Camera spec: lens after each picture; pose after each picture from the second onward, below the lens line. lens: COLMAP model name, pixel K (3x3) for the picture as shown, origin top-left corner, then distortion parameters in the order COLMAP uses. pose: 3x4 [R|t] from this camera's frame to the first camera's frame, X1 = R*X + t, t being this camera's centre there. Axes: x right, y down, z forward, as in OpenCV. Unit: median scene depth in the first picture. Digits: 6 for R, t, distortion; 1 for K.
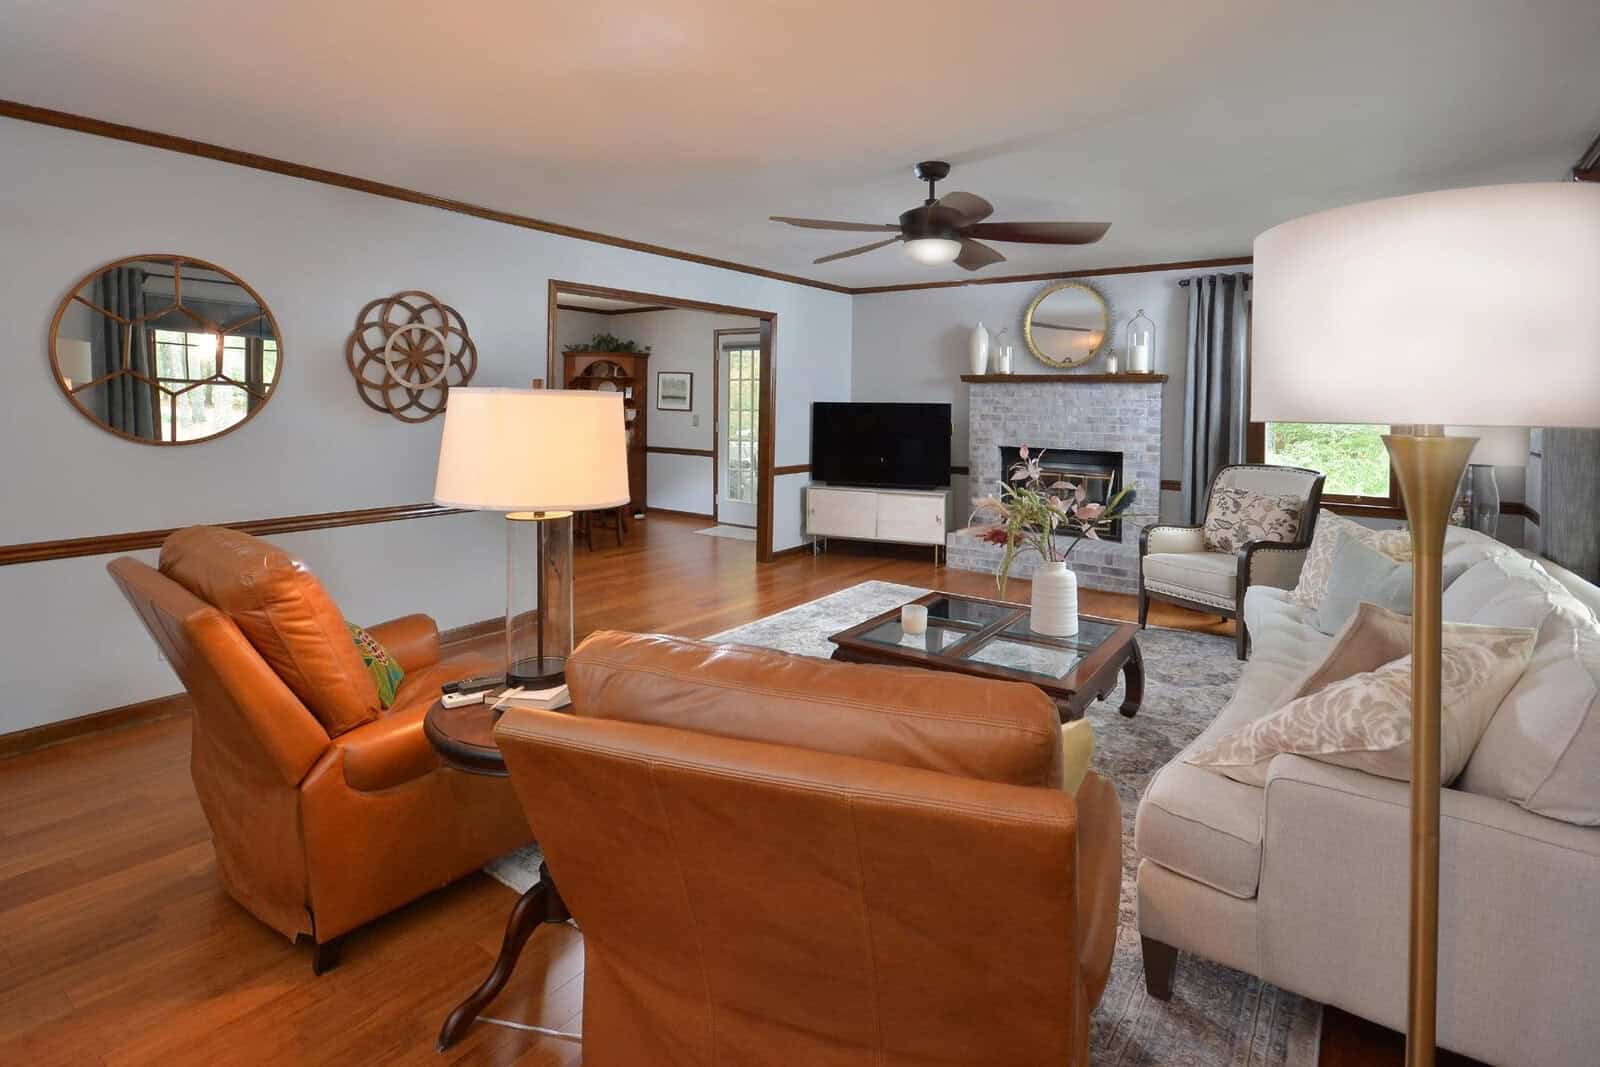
lens RADIAL K [[791.6, 0, 800.3], [0, 791.6, 409.7], [0, 0, 1]] dist [0.000371, -0.000084]
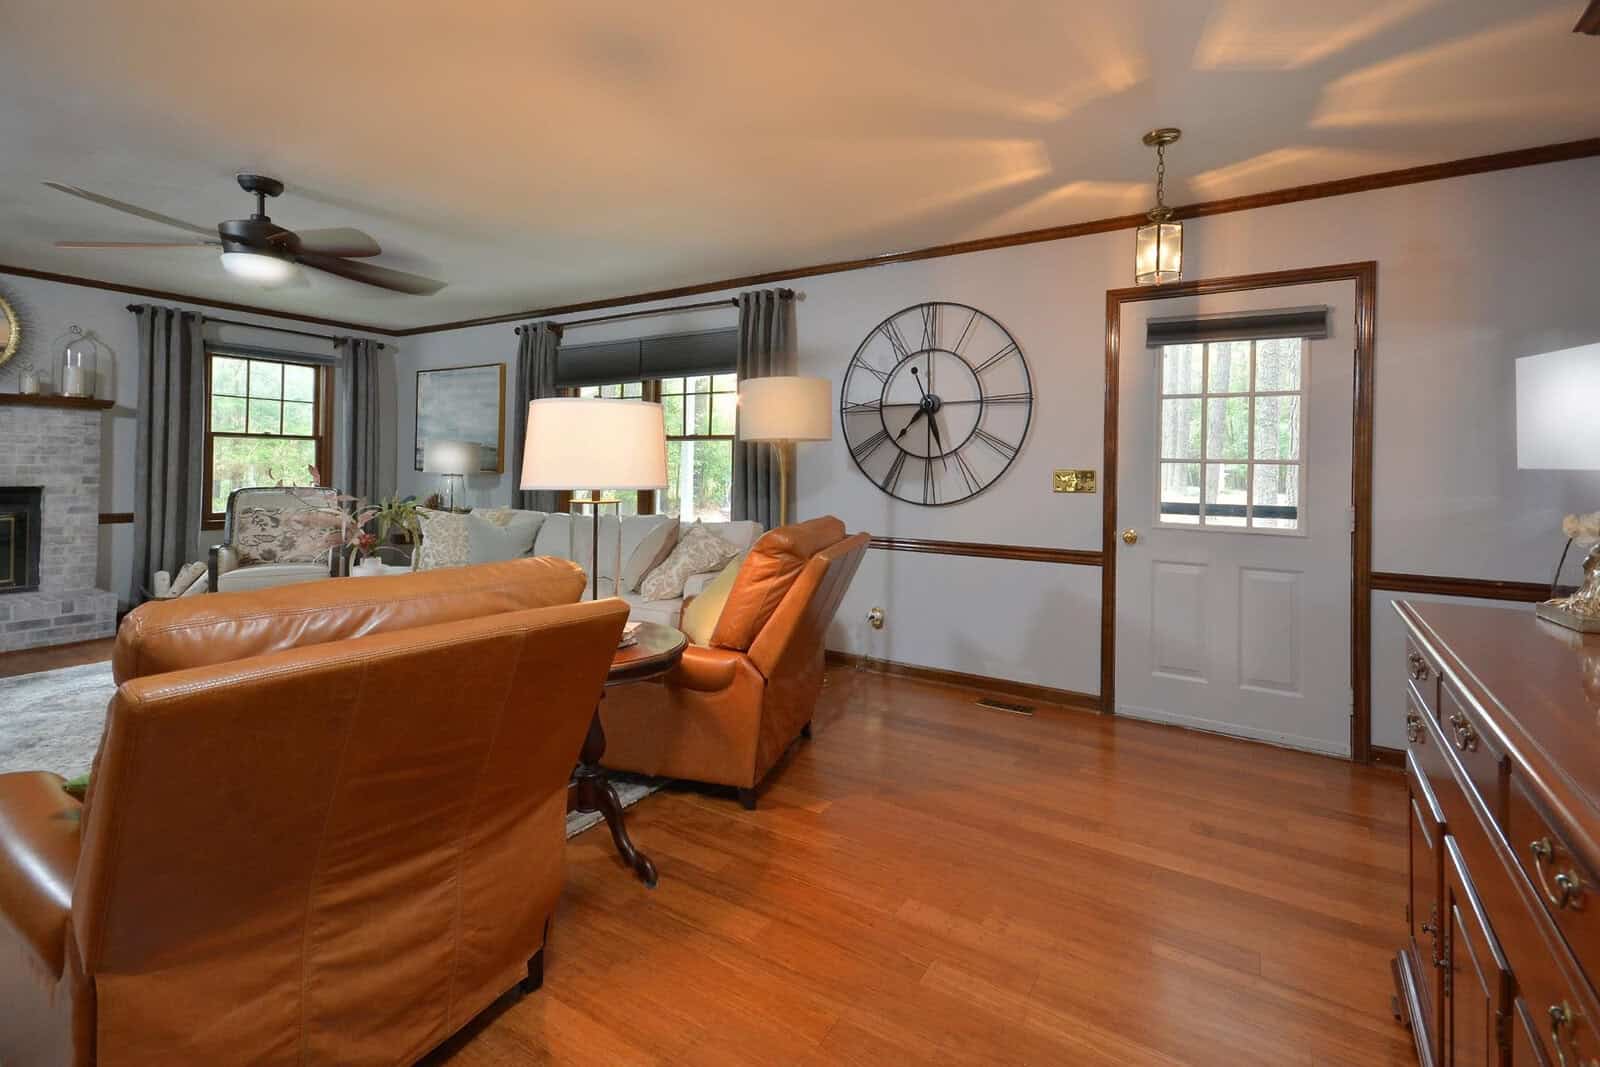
lens RADIAL K [[729.8, 0, 831.5], [0, 729.8, 464.4], [0, 0, 1]] dist [0.017108, -0.001268]
pose [[-0.086625, -0.008131, 0.996208, -0.465470], [-0.004810, 0.999958, 0.007744, 0.018920], [-0.996229, -0.004121, -0.086660, 0.208450]]
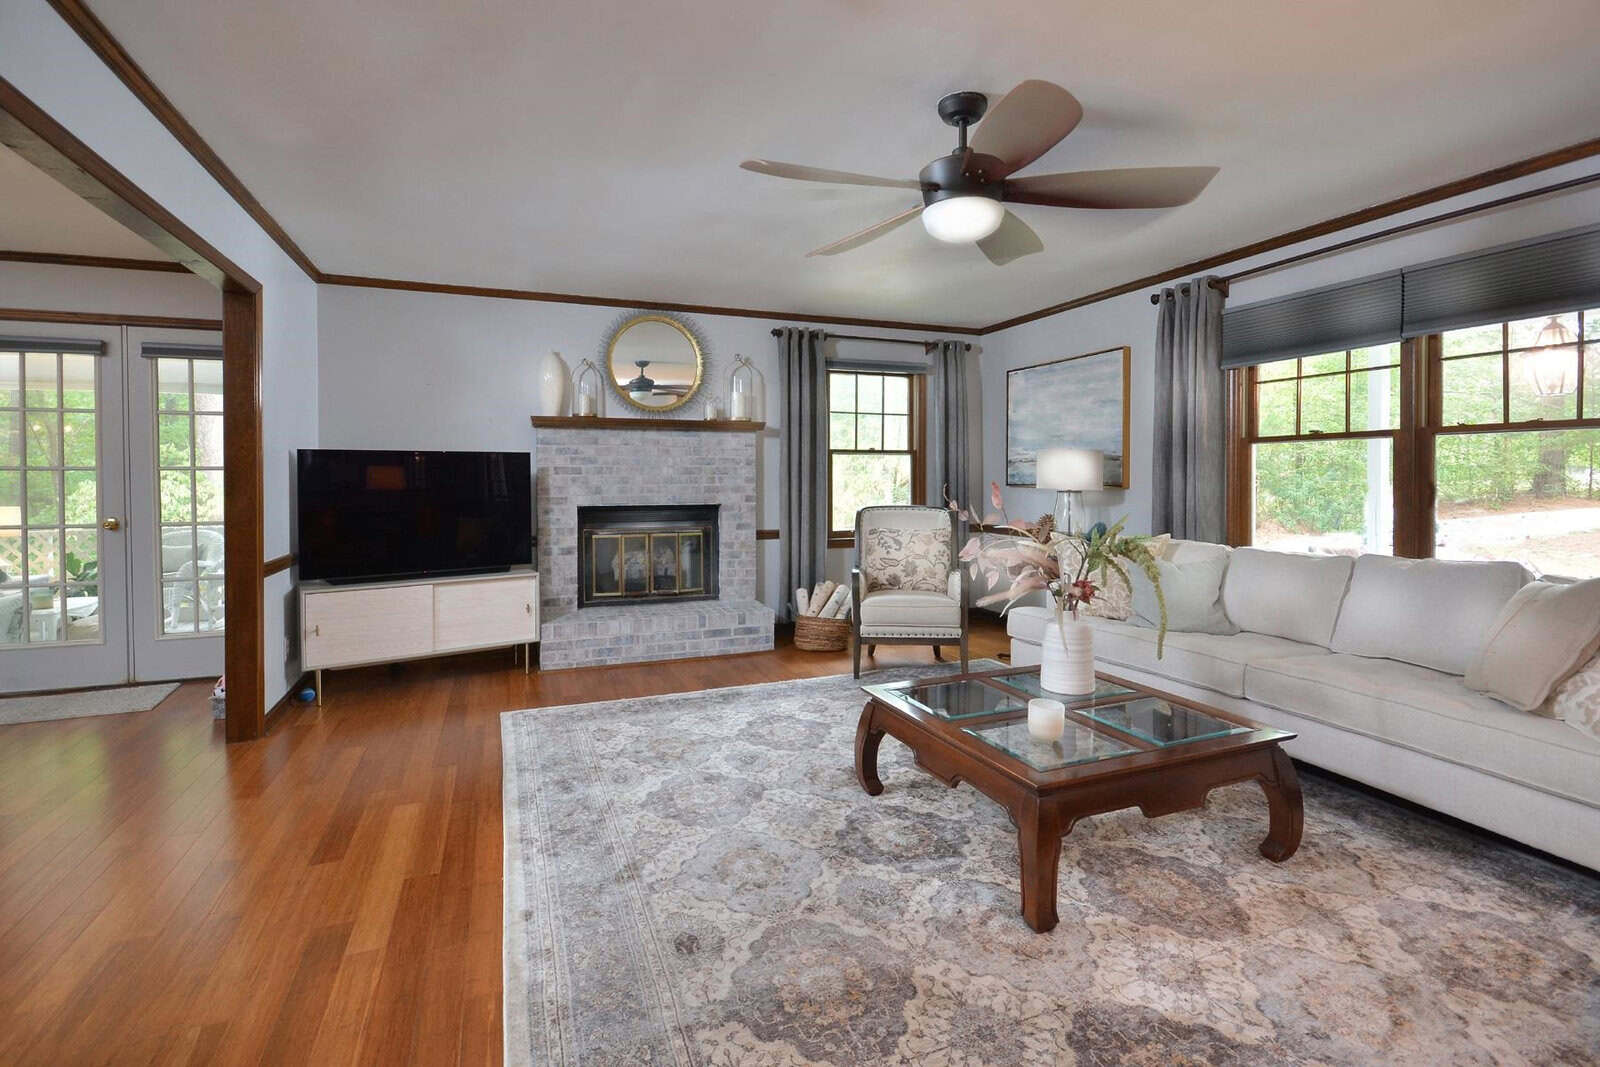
lens RADIAL K [[751.8, 0, 798.6], [0, 751.8, 487.5], [0, 0, 1]] dist [0.000290, -0.000479]
pose [[0.538241, -0.026350, 0.842379, -0.289843], [0.018489, 0.999640, 0.019456, 0.017613], [-0.842588, 0.005102, 0.538534, 0.430988]]
